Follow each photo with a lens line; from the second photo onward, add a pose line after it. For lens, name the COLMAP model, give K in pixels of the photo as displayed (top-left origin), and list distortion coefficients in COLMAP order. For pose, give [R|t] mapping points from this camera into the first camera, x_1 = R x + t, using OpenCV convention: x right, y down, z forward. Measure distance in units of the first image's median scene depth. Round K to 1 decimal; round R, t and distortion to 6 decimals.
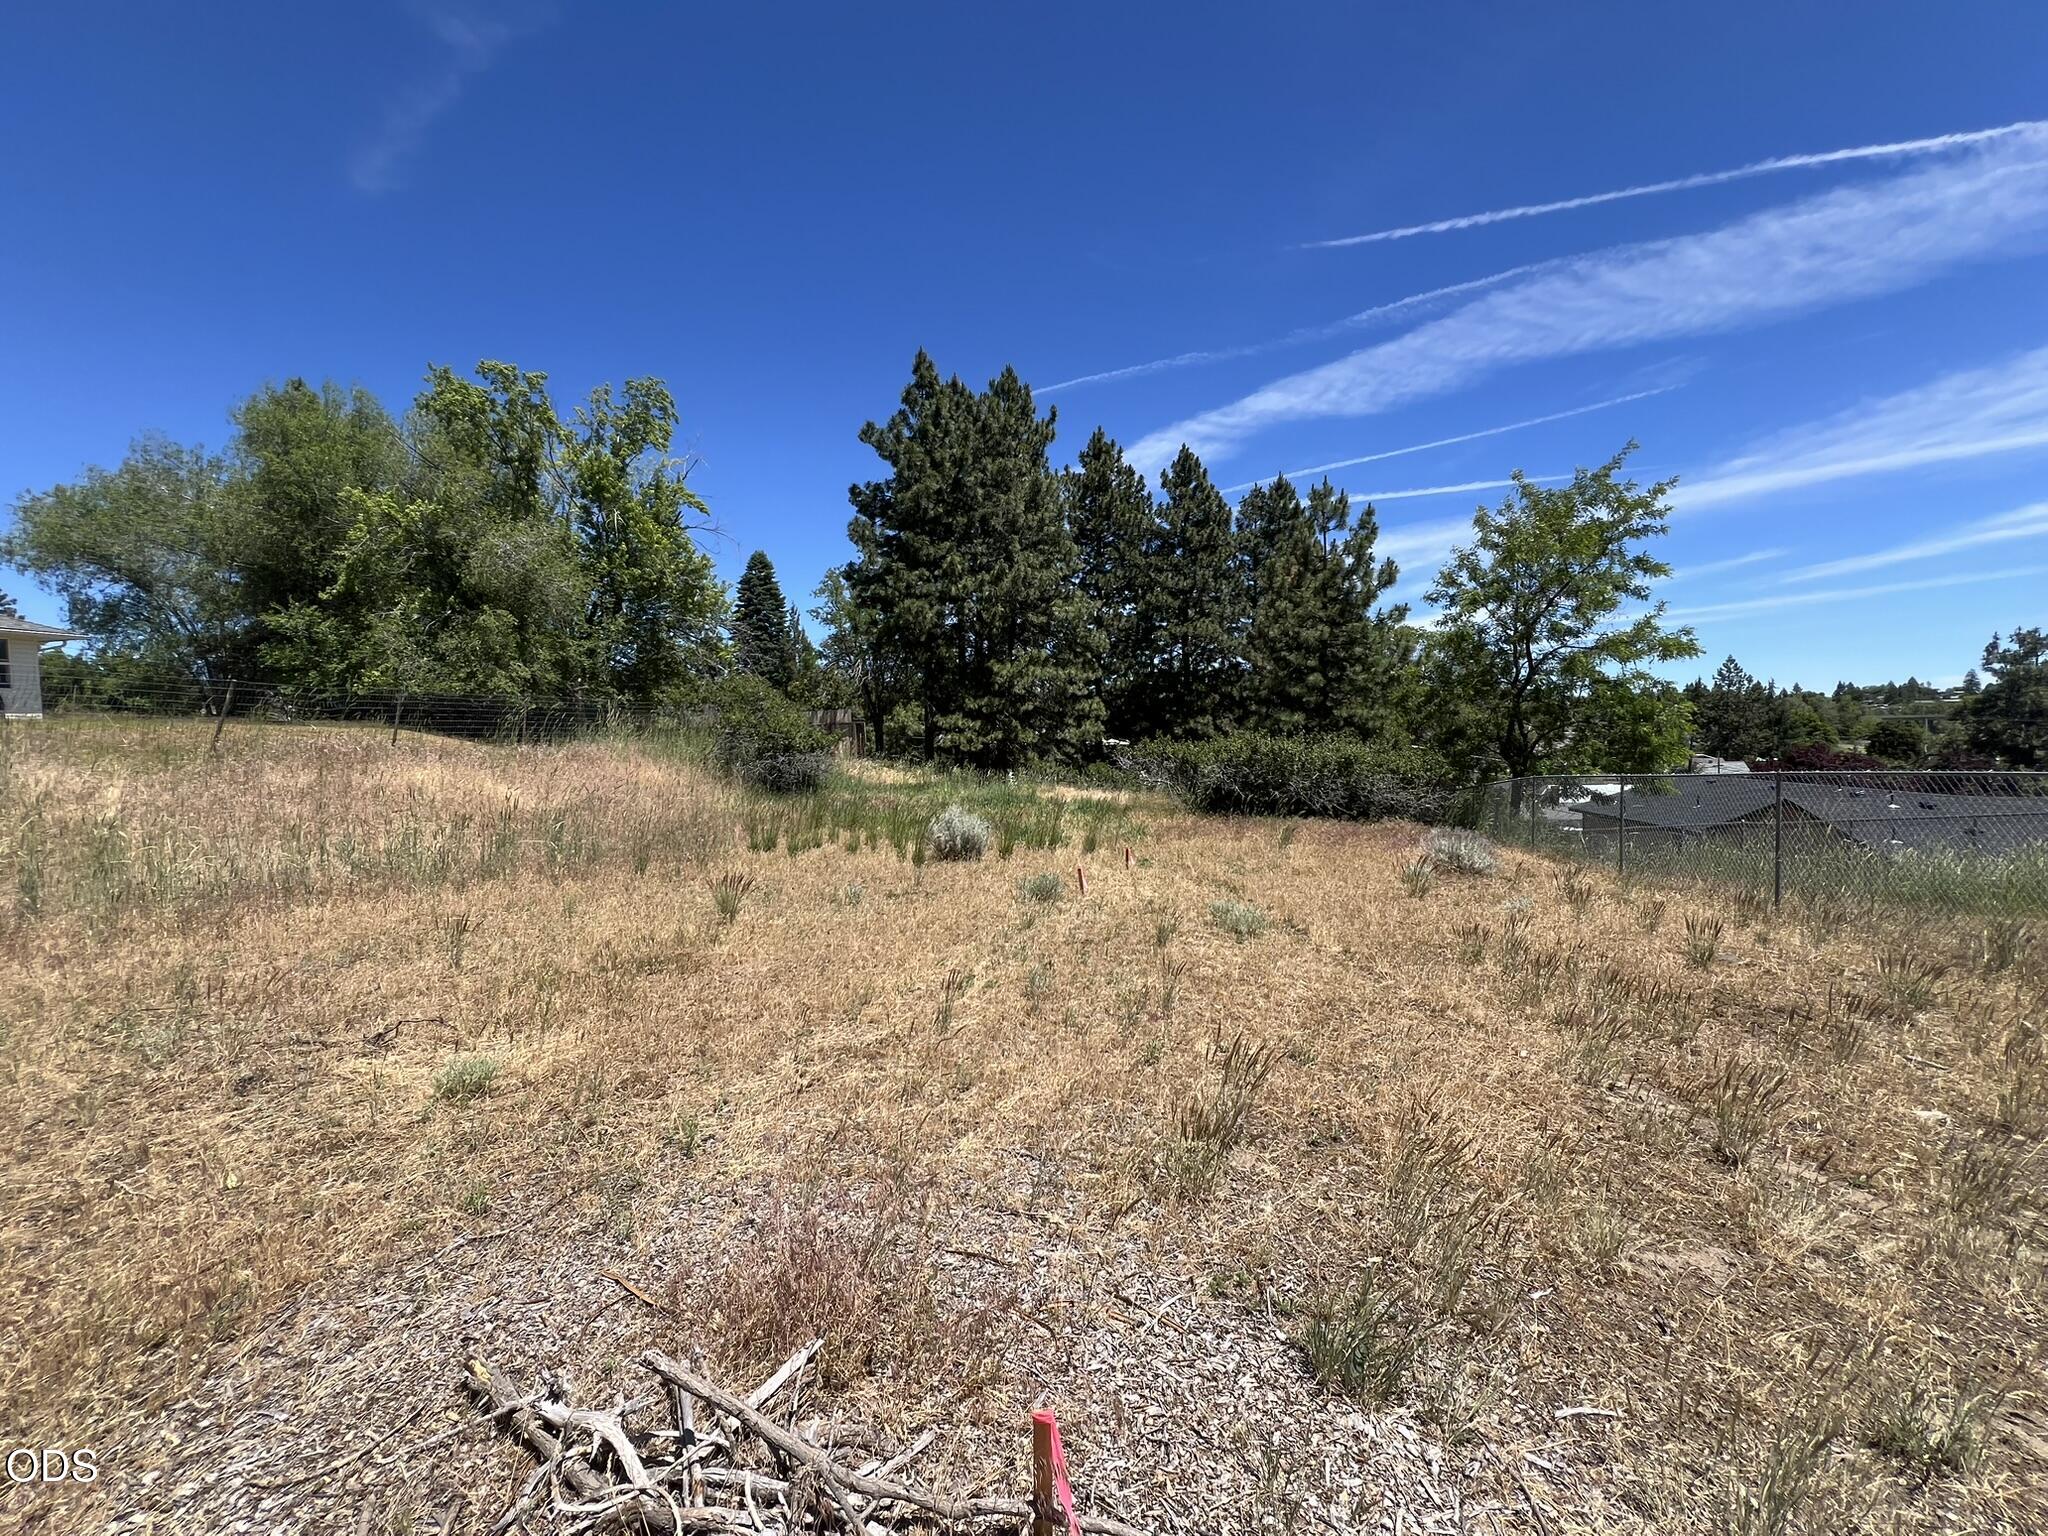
lens RADIAL K [[829.9, 0, 993.8], [0, 829.9, 716.1], [0, 0, 1]] dist [-0.017149, 0.000685]
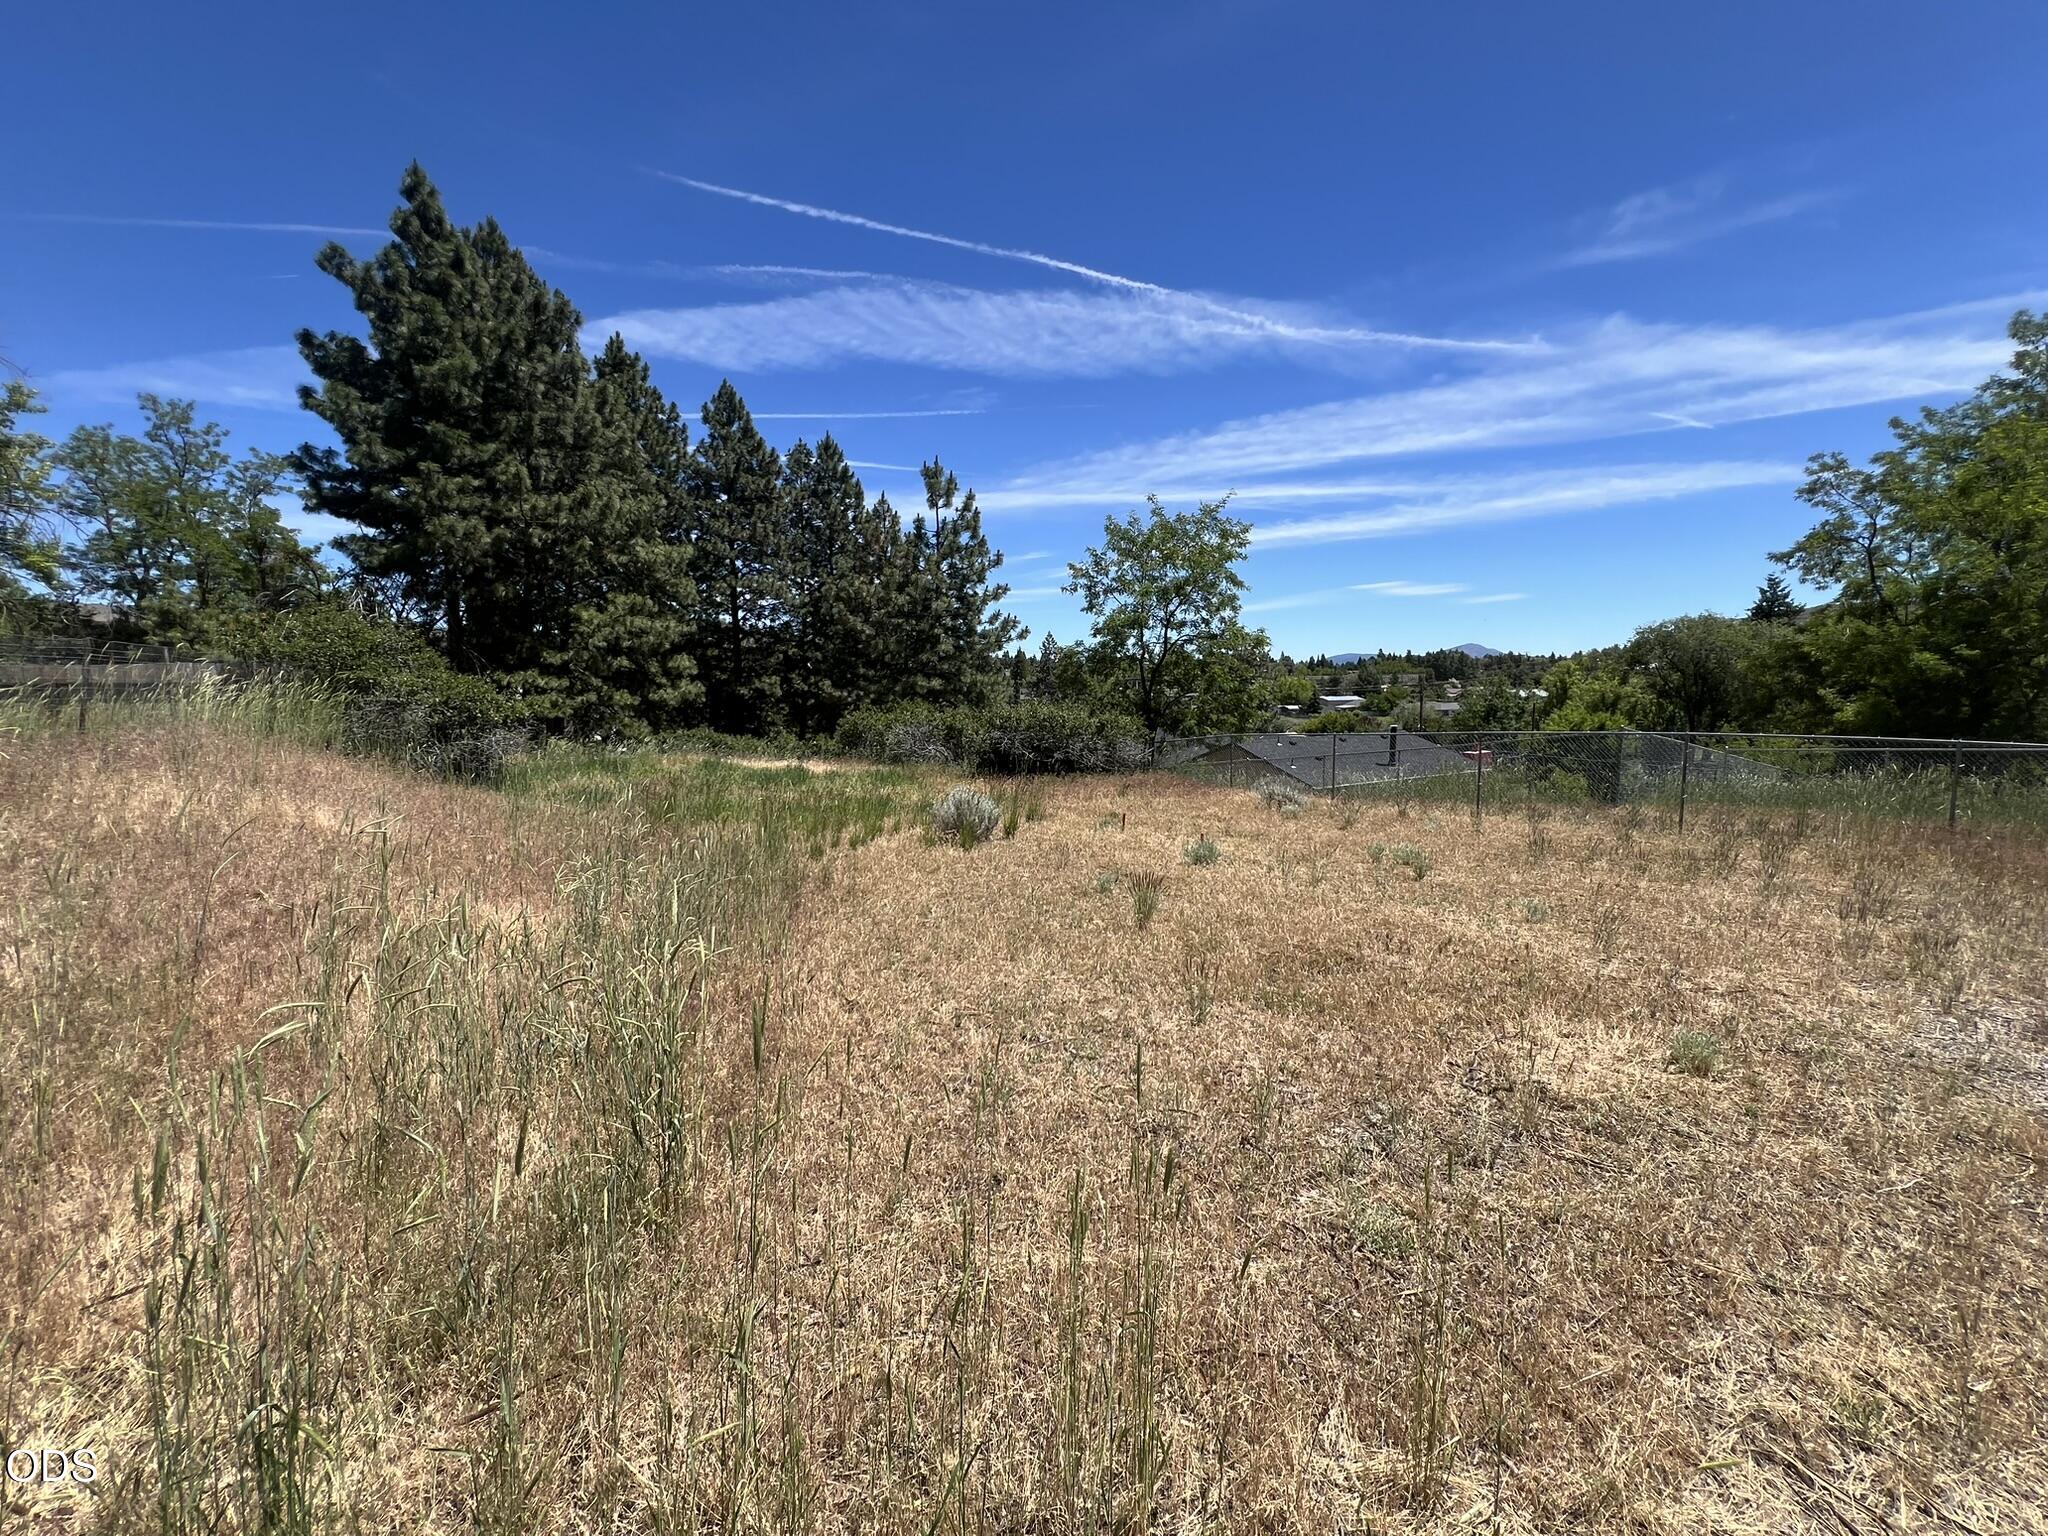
lens RADIAL K [[829.9, 0, 993.8], [0, 829.9, 716.1], [0, 0, 1]] dist [-0.017149, 0.000685]
pose [[0.734550, -0.022541, 0.678181, -0.213977], [-0.020261, 0.998274, 0.055125, -0.009168], [-0.678253, -0.054232, 0.732825, 0.099843]]
